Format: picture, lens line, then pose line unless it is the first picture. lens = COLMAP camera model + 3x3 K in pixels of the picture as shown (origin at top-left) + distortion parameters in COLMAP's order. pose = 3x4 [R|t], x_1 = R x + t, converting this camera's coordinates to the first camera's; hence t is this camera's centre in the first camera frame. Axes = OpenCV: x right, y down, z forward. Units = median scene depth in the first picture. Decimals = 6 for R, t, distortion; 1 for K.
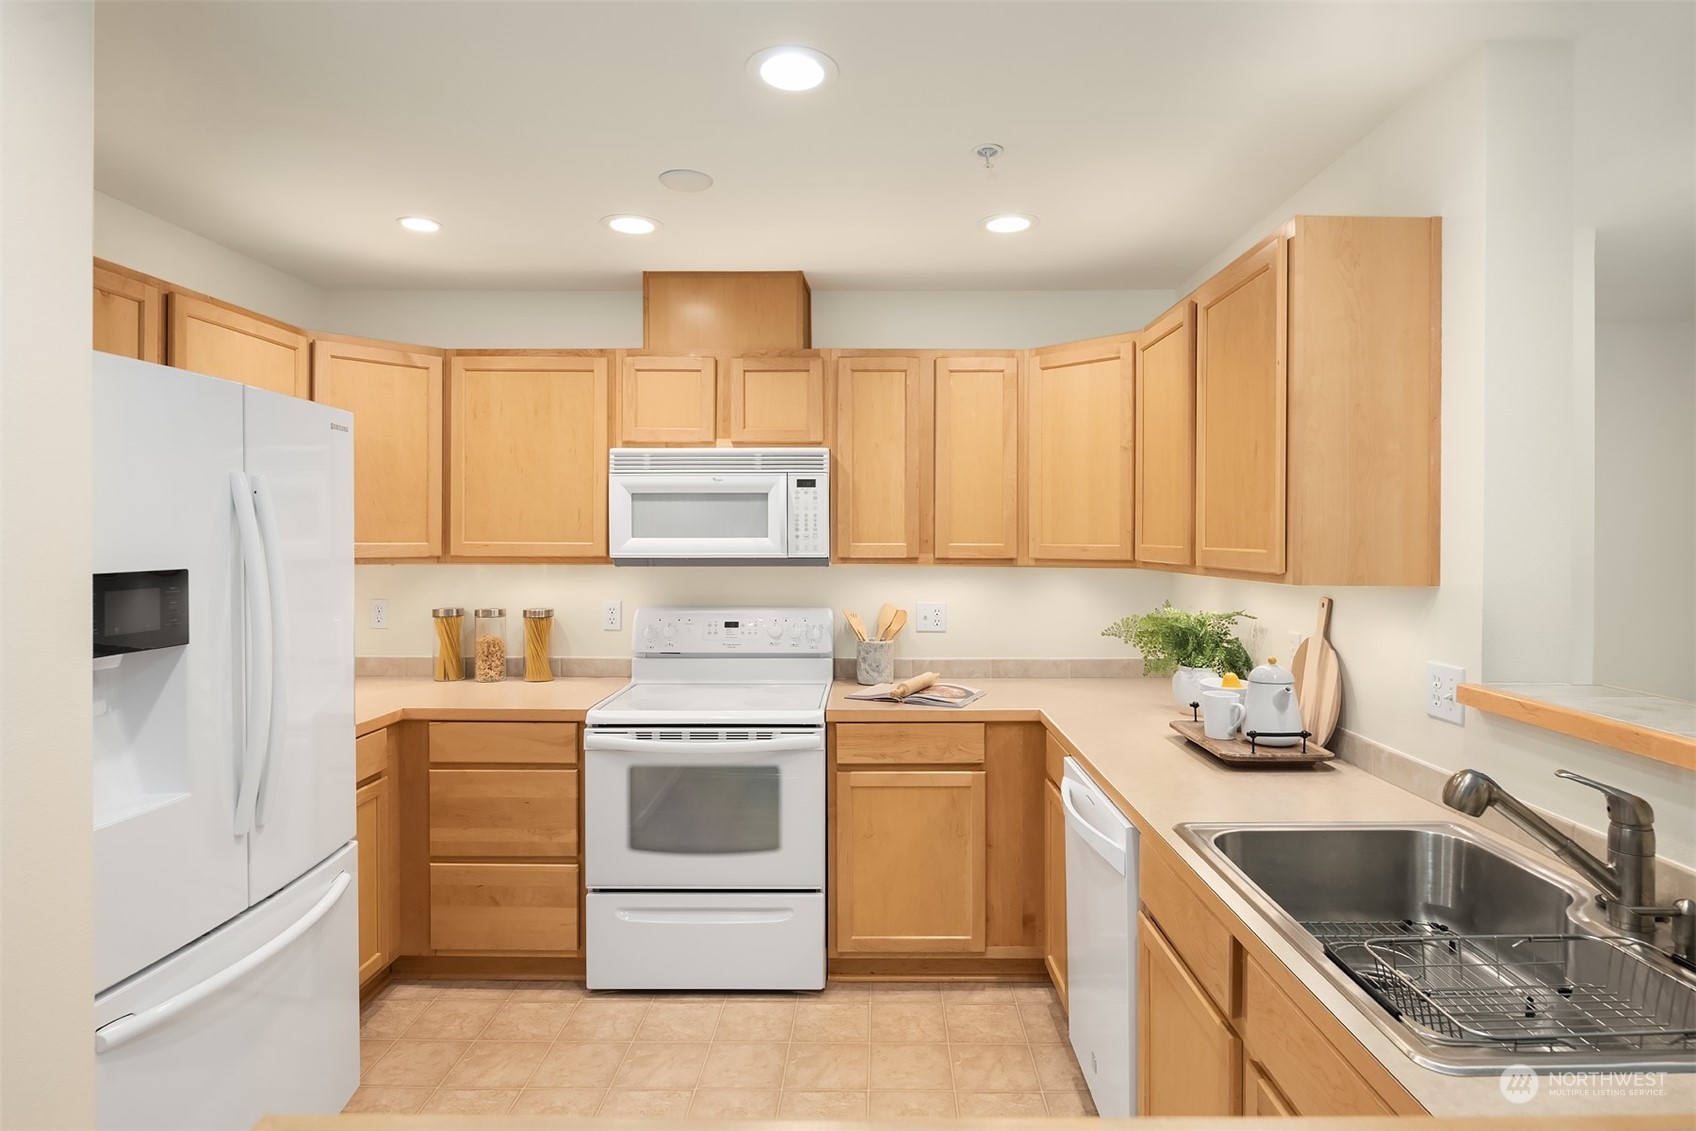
lens RADIAL K [[941.9, 0, 864.1], [0, 941.9, 528.3], [0, 0, 1]] dist [-0.002635, -0.007030]
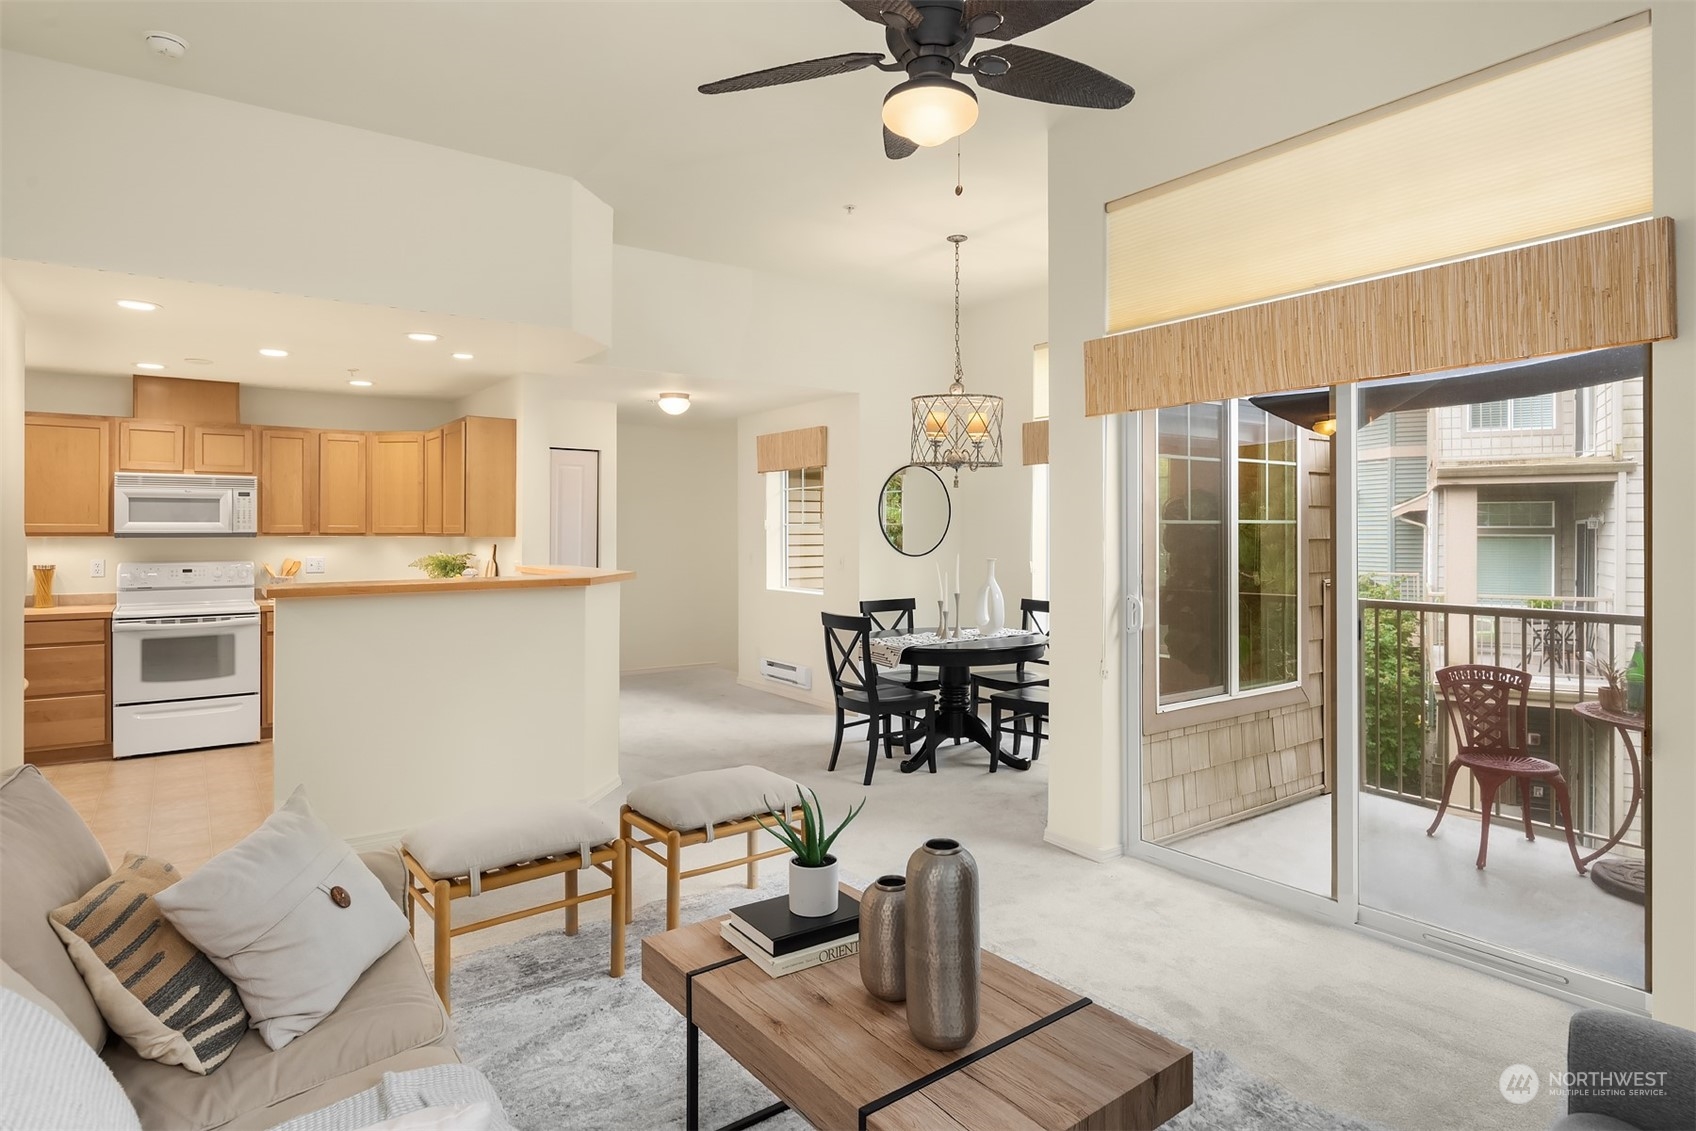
lens RADIAL K [[941.9, 0, 873.0], [0, 941.9, 525.1], [0, 0, 1]] dist [-0.002635, -0.007030]
pose [[0.791163, 0.004042, 0.611592, -0.238559], [-0.002607, 0.999991, -0.003236, 0.020374], [-0.611600, 0.000966, 0.791166, -1.440757]]
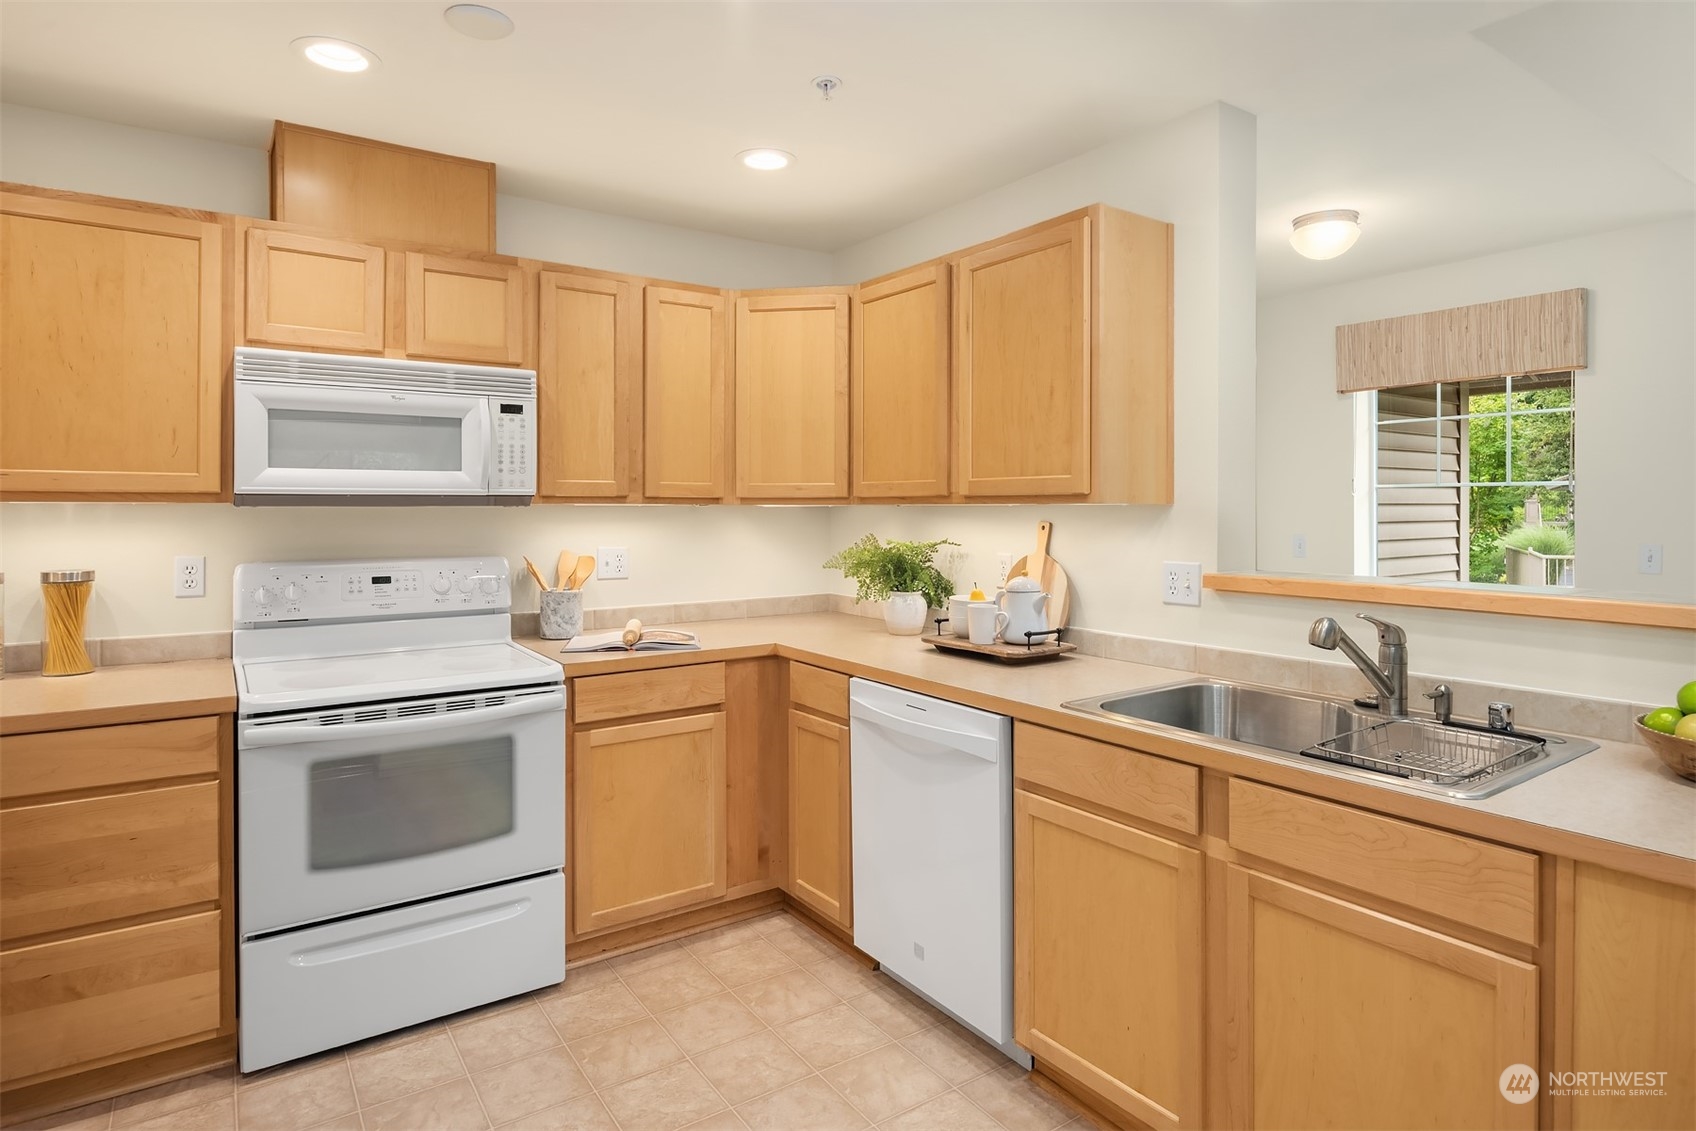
lens RADIAL K [[941.9, 0, 855.4], [0, 941.9, 498.3], [0, 0, 1]] dist [-0.002635, -0.007030]
pose [[0.809954, 0.006787, 0.586455, -0.337099], [-0.004330, 0.999975, -0.005591, 0.040702], [-0.586478, 0.001989, 0.809963, 0.123422]]
